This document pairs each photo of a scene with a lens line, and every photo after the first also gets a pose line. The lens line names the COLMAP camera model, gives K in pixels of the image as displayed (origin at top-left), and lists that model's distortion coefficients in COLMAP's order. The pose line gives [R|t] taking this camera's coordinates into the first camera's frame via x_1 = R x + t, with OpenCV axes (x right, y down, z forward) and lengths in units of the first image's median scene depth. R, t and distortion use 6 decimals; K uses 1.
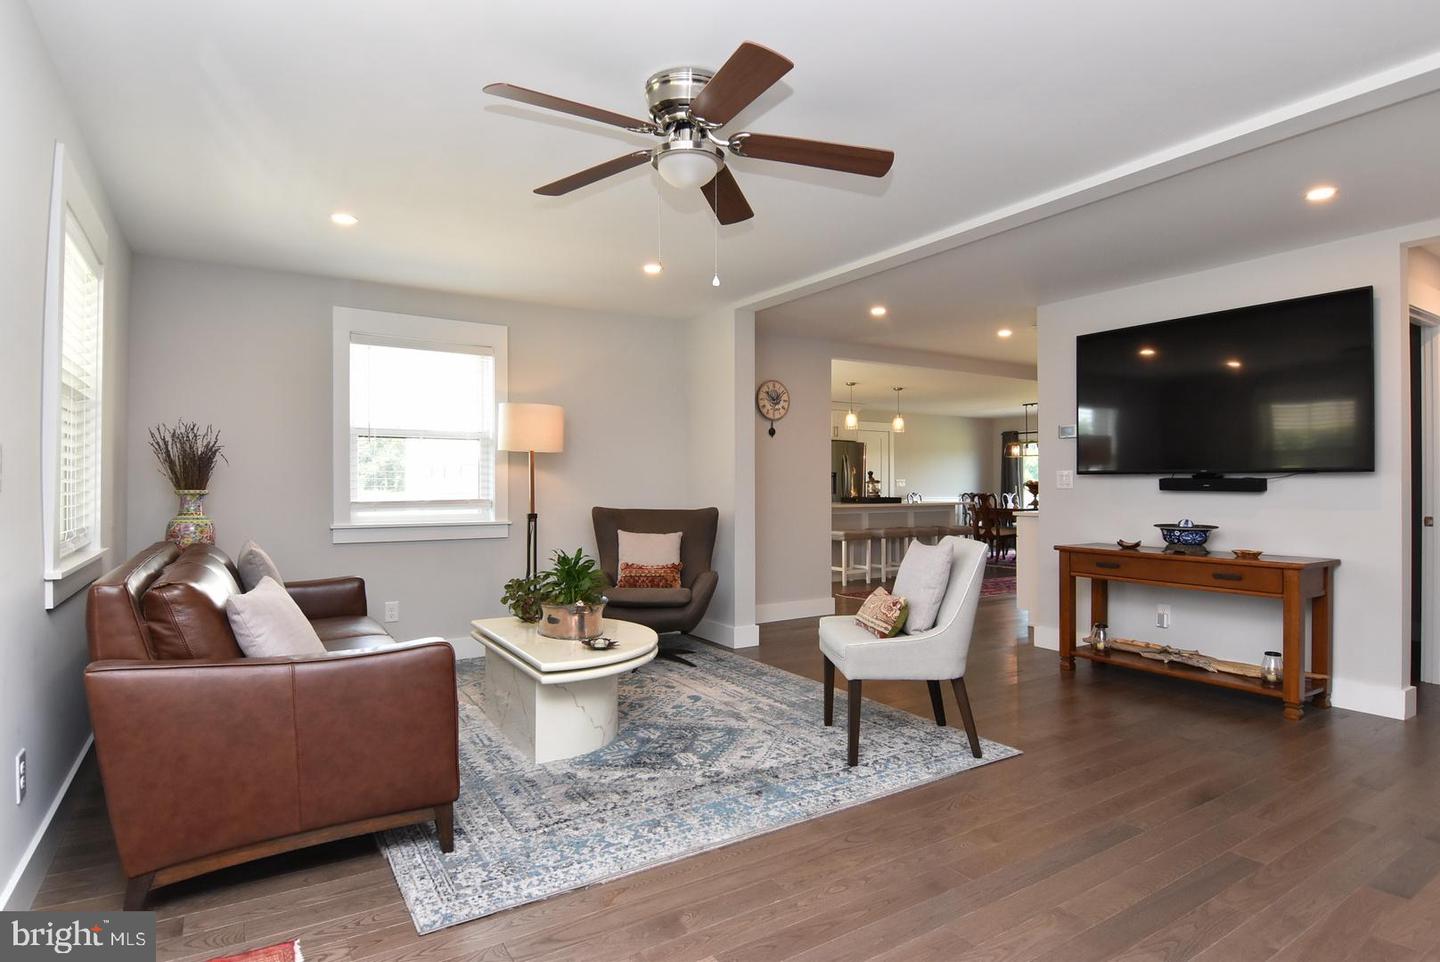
lens RADIAL K [[764.4, 0, 722.3], [0, 764.4, 484.7], [0, 0, 1]] dist [-0.001905, -0.015313]
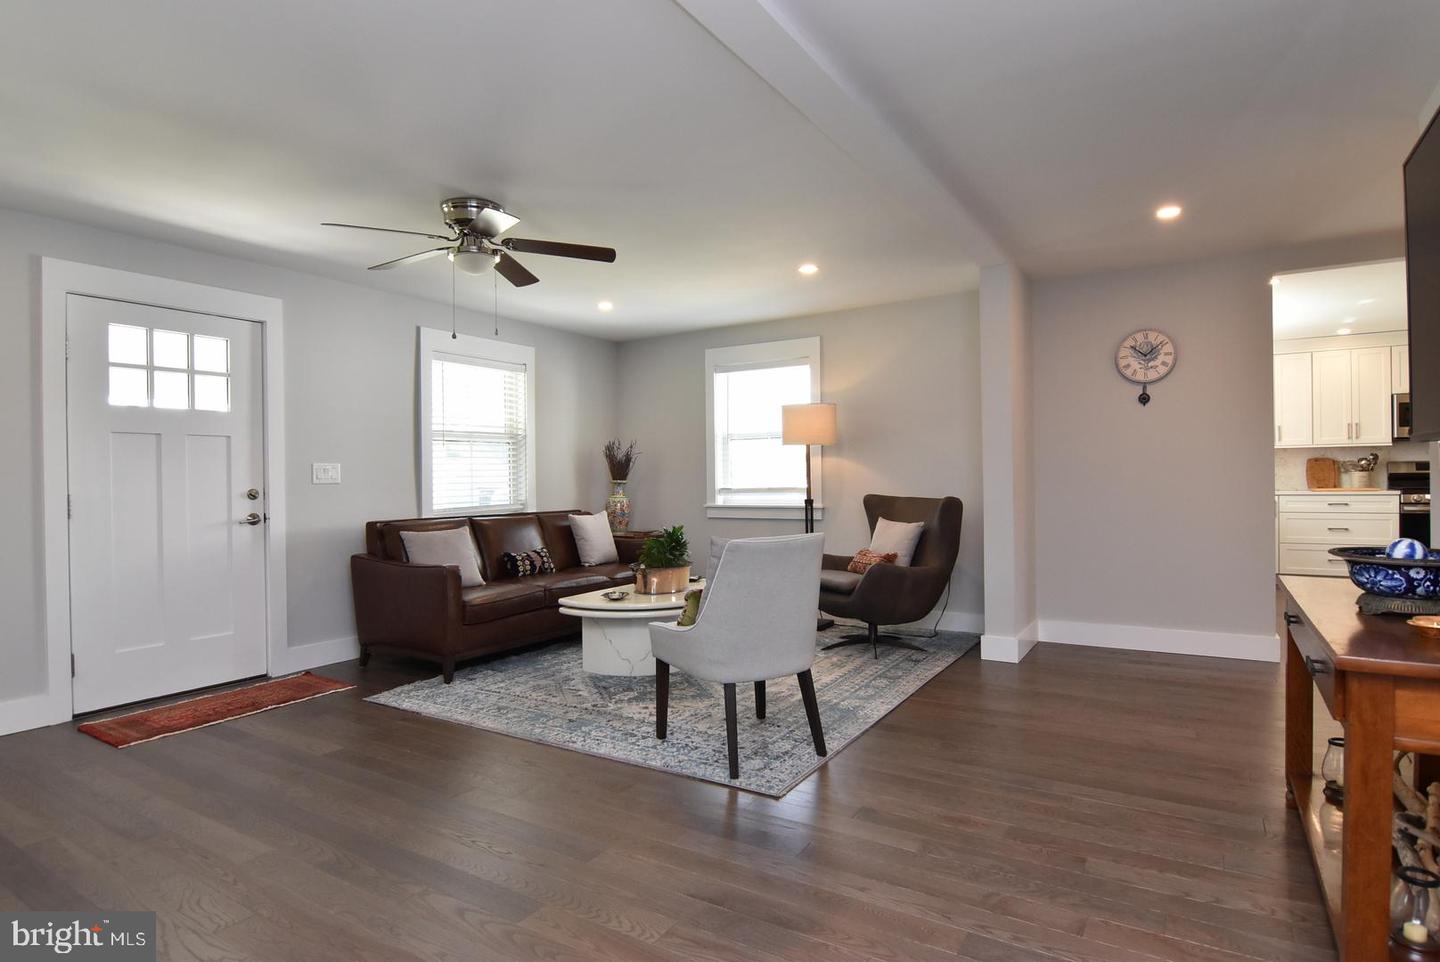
lens RADIAL K [[764.4, 0, 725.9], [0, 764.4, 491.9], [0, 0, 1]] dist [-0.001905, -0.015313]
pose [[0.428012, 0.009859, -0.903719, 0.999069], [0.014980, 0.999726, 0.018001, 0.005188], [0.903649, -0.021243, 0.427747, 0.540998]]
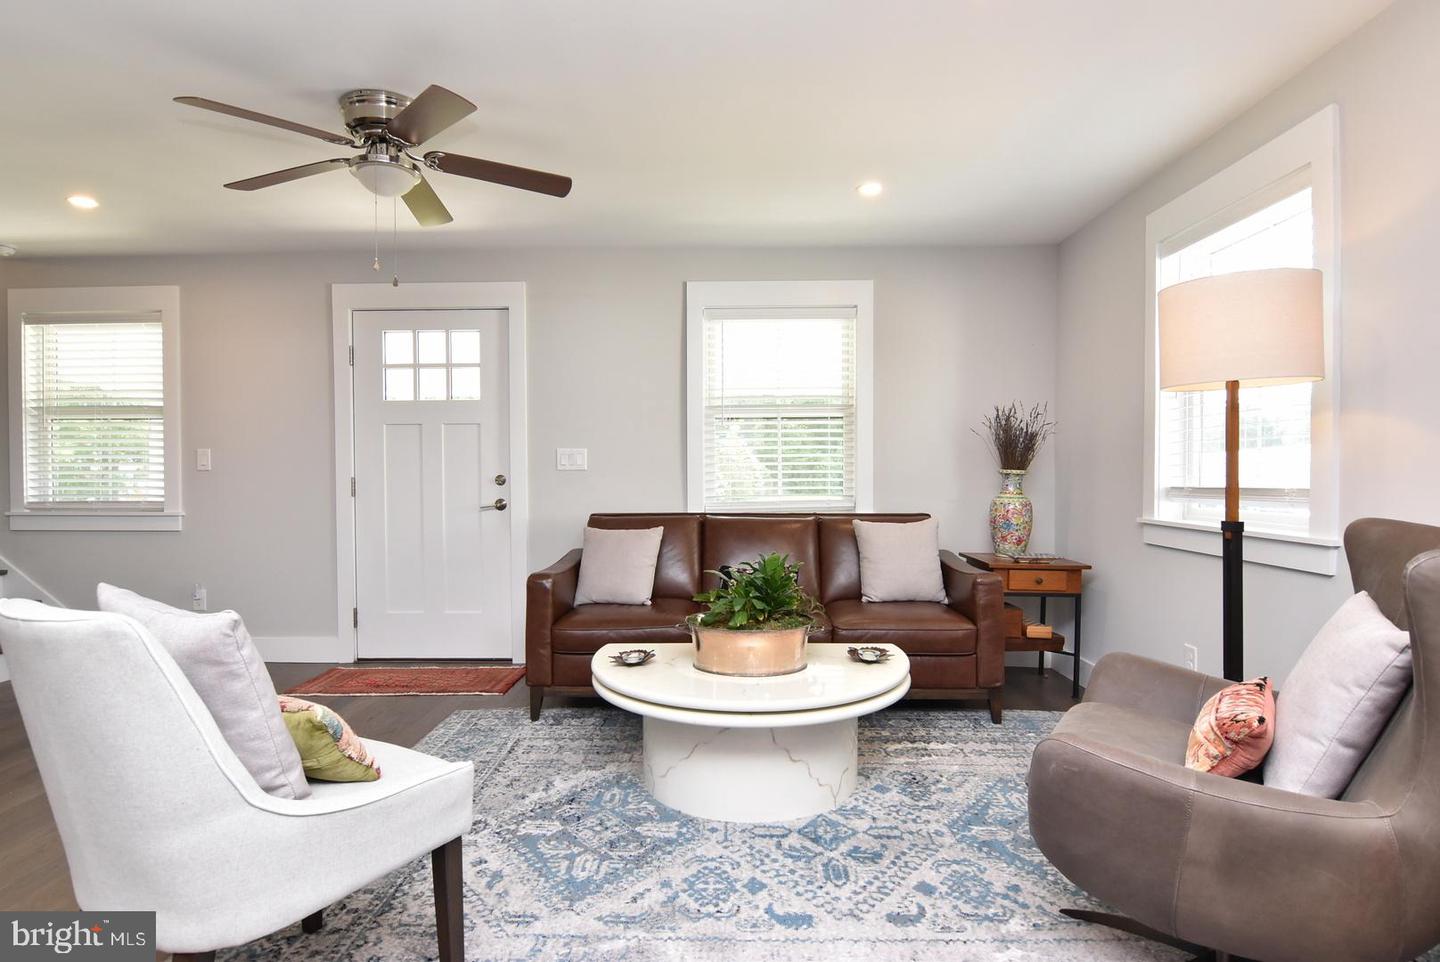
lens RADIAL K [[764.4, 0, 725.1], [0, 764.4, 484.7], [0, 0, 1]] dist [-0.001905, -0.015313]
pose [[-0.556613, 0.013590, -0.830660, 0.408697], [0.003472, 0.999896, 0.014032, 0.011215], [0.830764, 0.004927, -0.556602, 1.364105]]
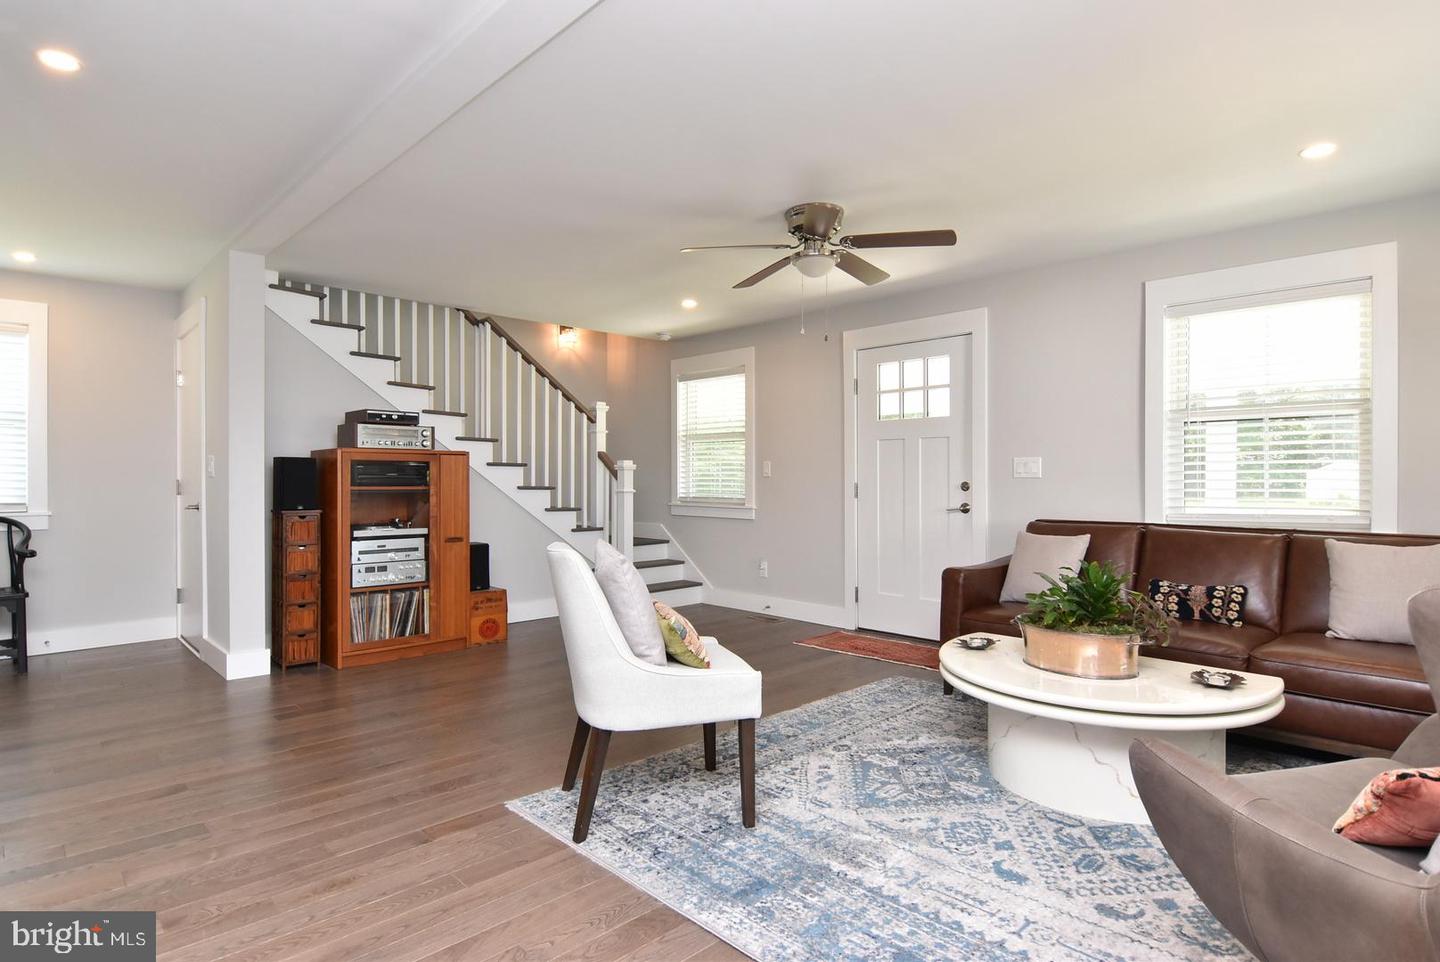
lens RADIAL K [[764.4, 0, 723.3], [0, 764.4, 487.5], [0, 0, 1]] dist [-0.001905, -0.015313]
pose [[-0.979856, 0.000238, -0.199706, 0.293823], [-0.002095, 0.999932, 0.011471, 0.006881], [0.199695, 0.011659, -0.979789, 1.645635]]
